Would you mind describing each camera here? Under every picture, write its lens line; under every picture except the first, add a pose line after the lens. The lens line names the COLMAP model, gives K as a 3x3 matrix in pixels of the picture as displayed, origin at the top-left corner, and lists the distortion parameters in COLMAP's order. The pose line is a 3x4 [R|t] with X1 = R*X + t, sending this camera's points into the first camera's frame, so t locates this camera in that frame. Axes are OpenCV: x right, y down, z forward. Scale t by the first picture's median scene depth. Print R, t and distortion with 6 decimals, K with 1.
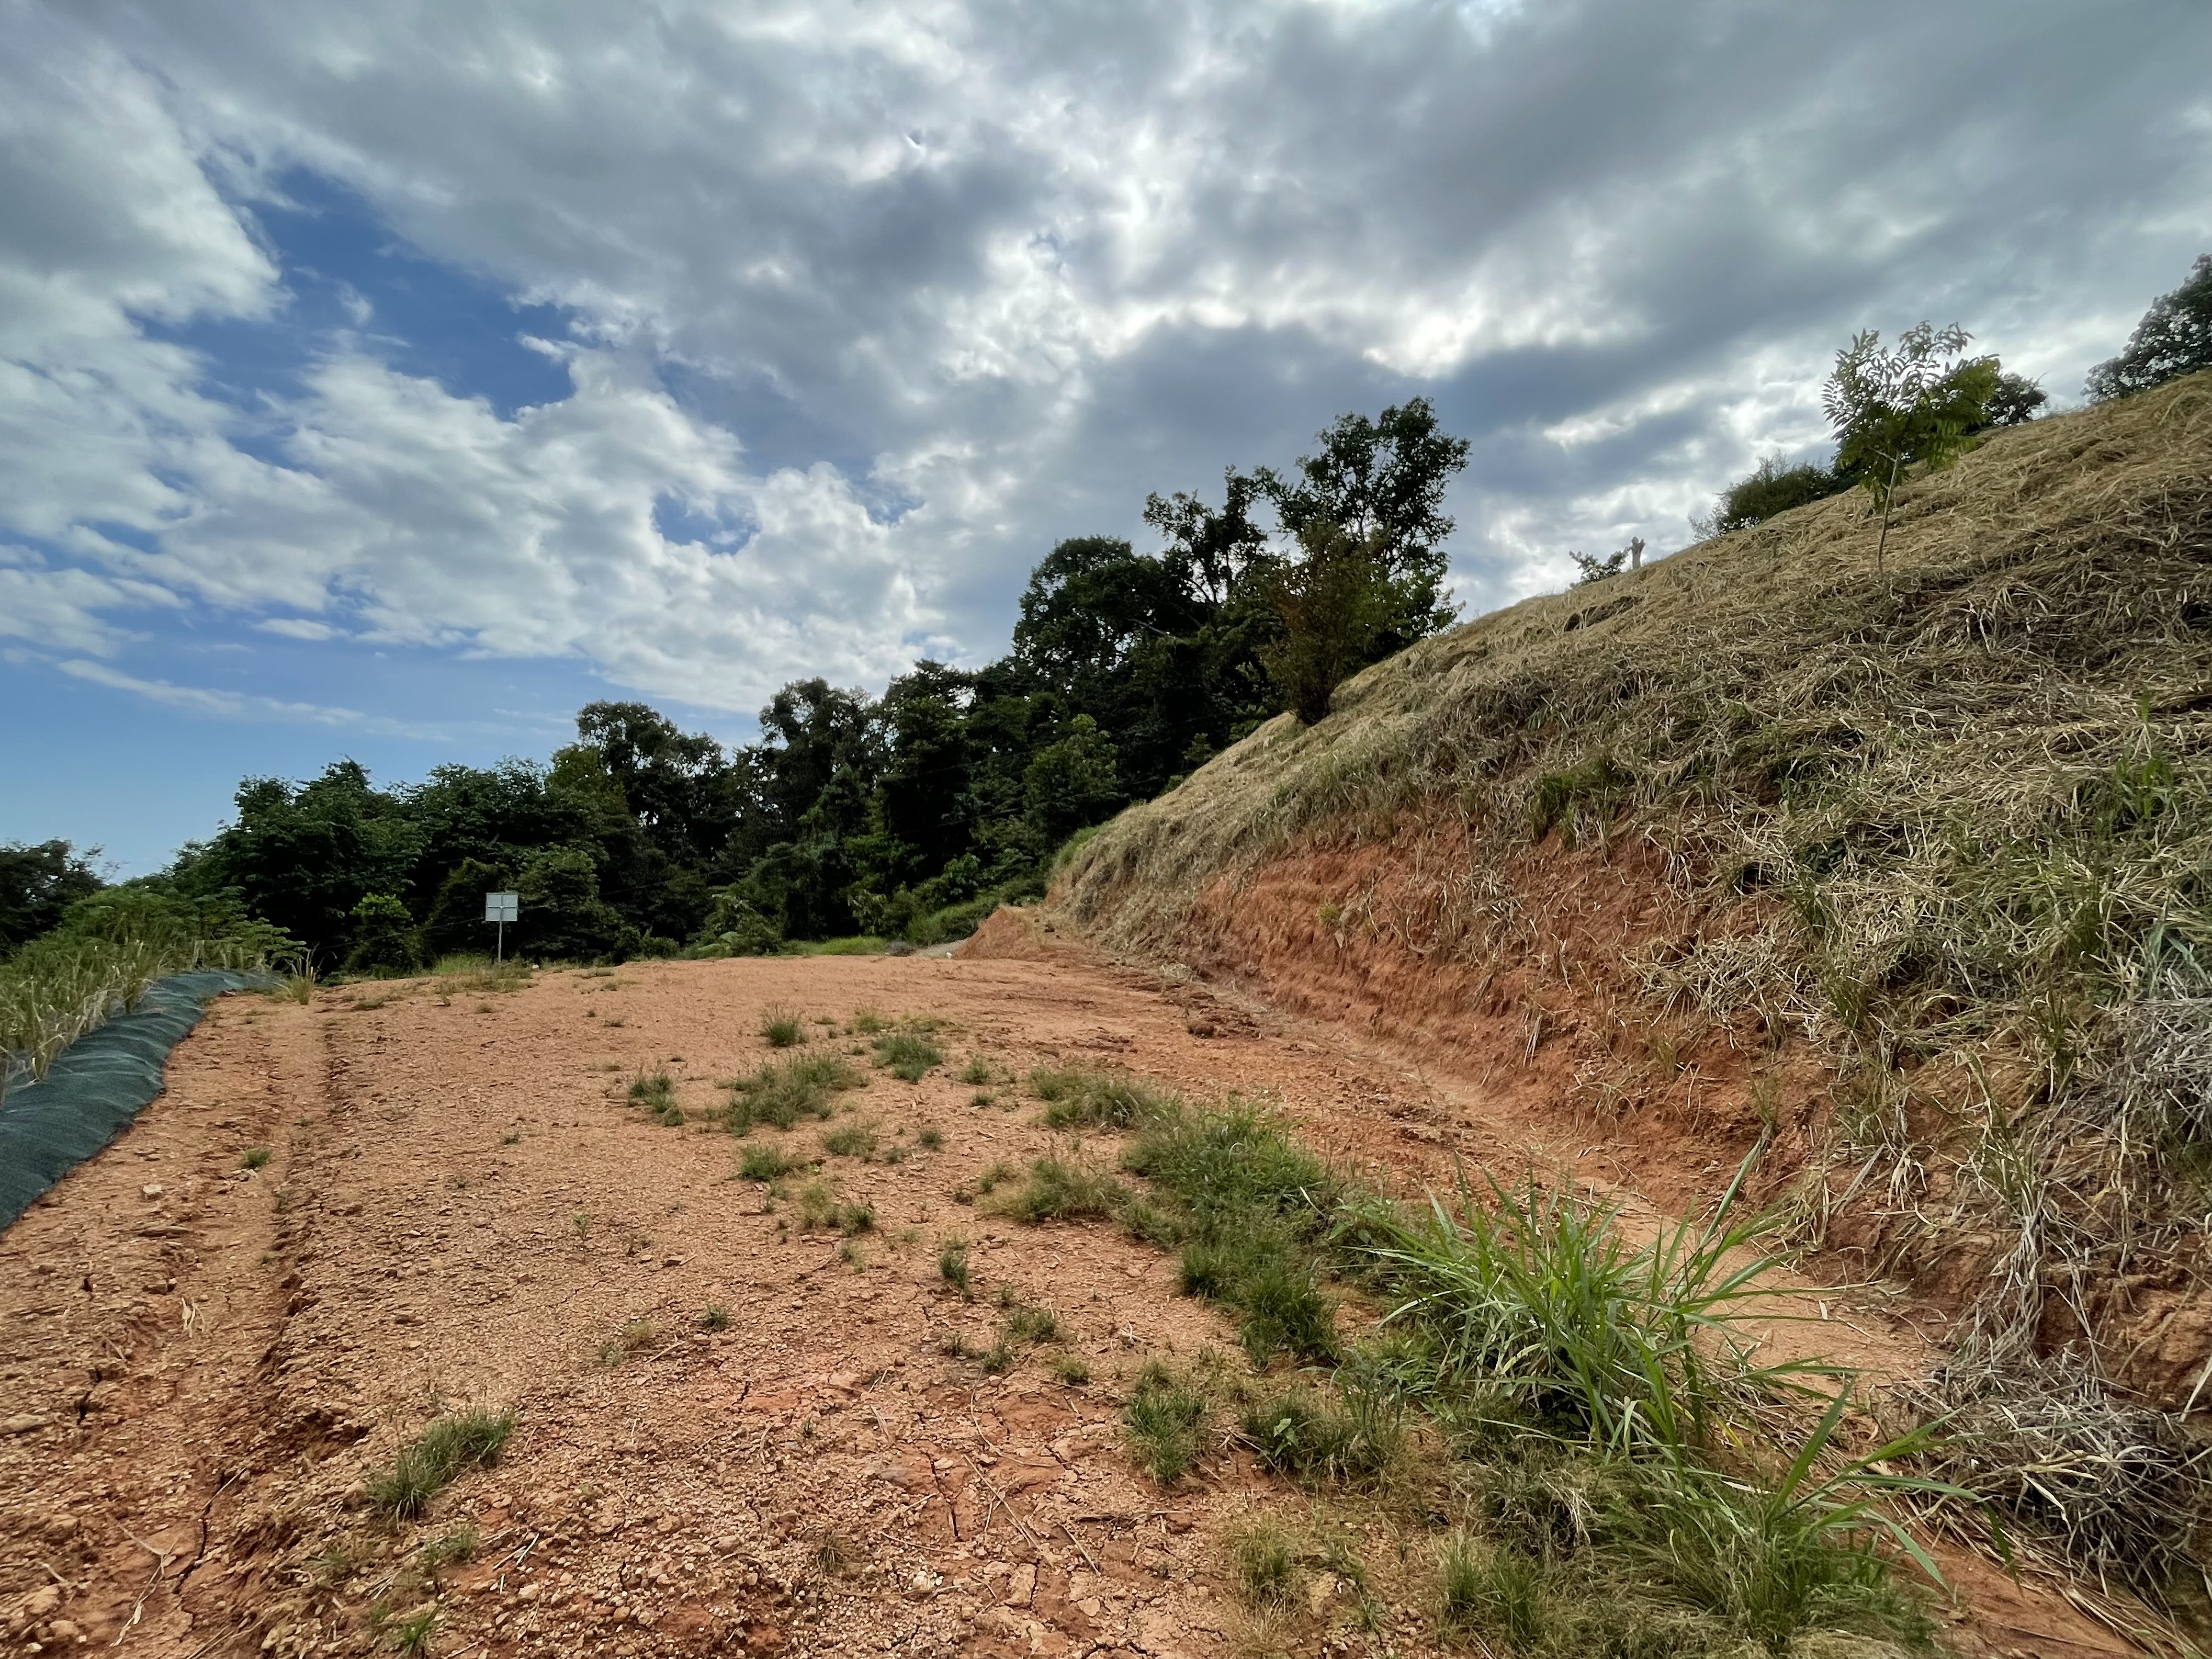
lens RADIAL K [[1125.0, 0, 1104.9], [0, 1125.0, 838.6], [0, 0, 1]] dist [0.032617, 0.000153]
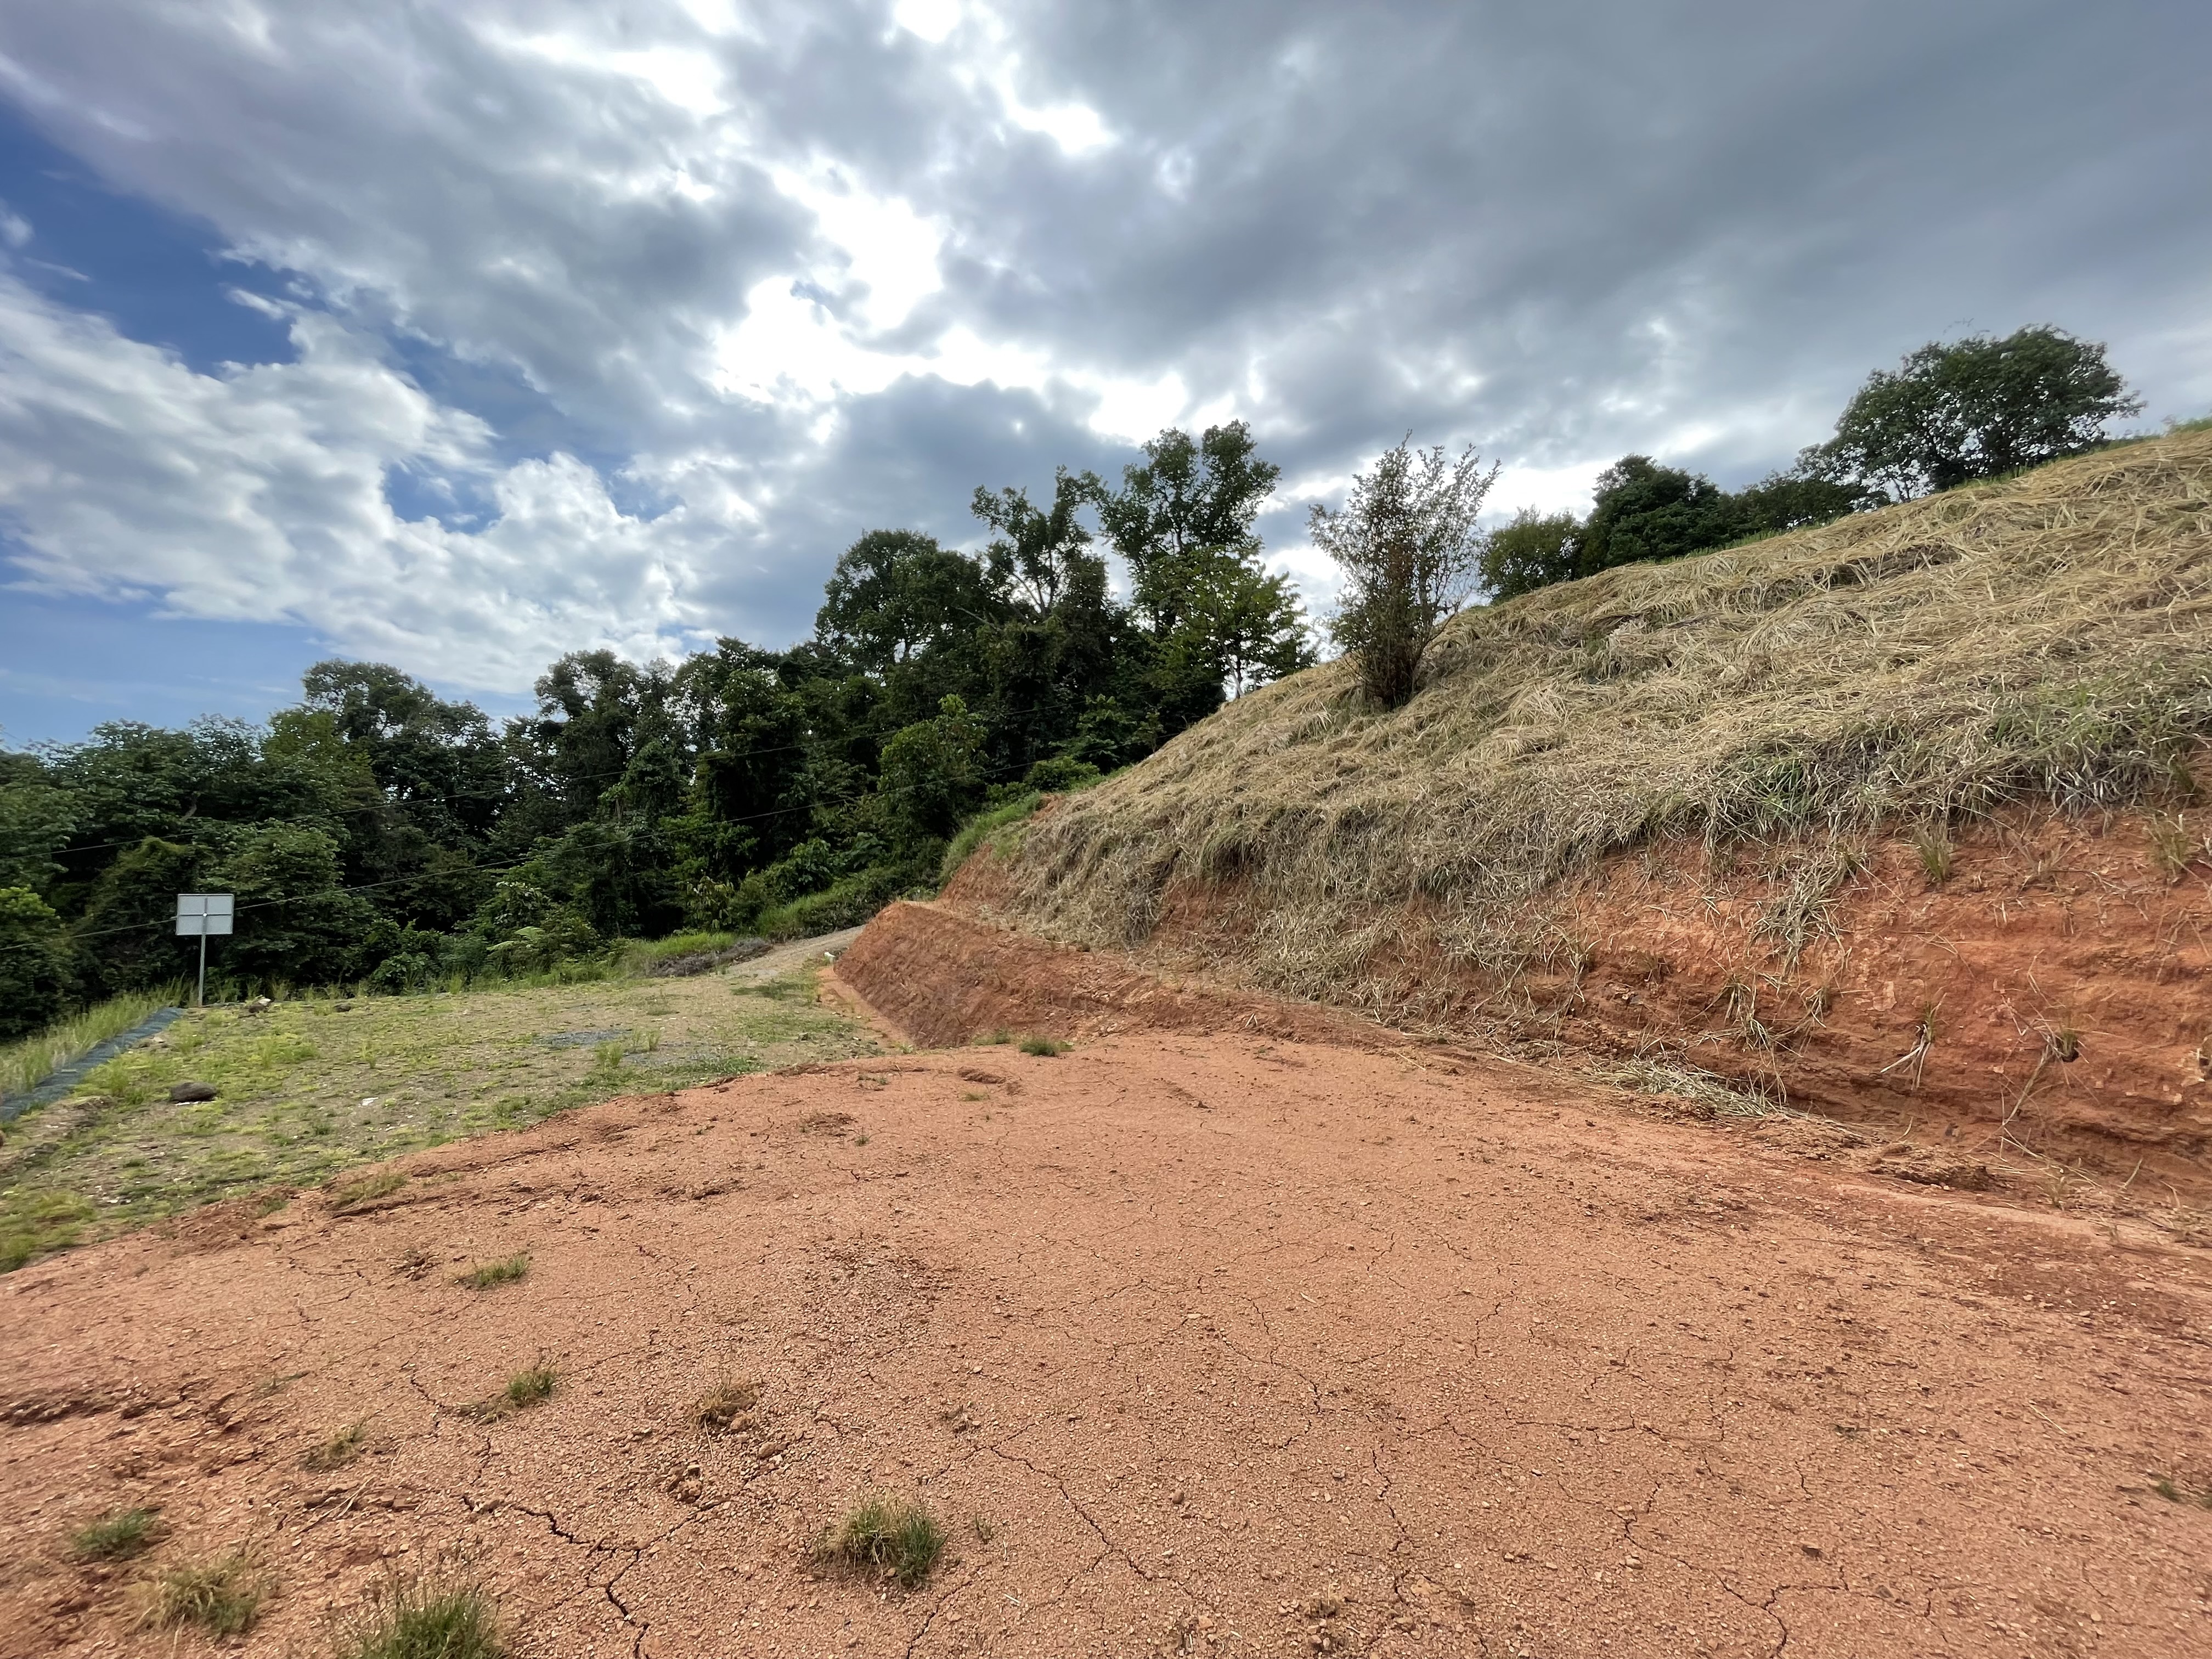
lens RADIAL K [[951.1, 0, 1105.1], [0, 951.1, 818.1], [0, 0, 1]] dist [0.012869, 0.000653]
pose [[0.963194, 0.015787, 0.268344, -0.060546], [-0.014556, 0.999872, -0.006576, -0.000586], [-0.268414, 0.002428, 0.963301, 0.106132]]
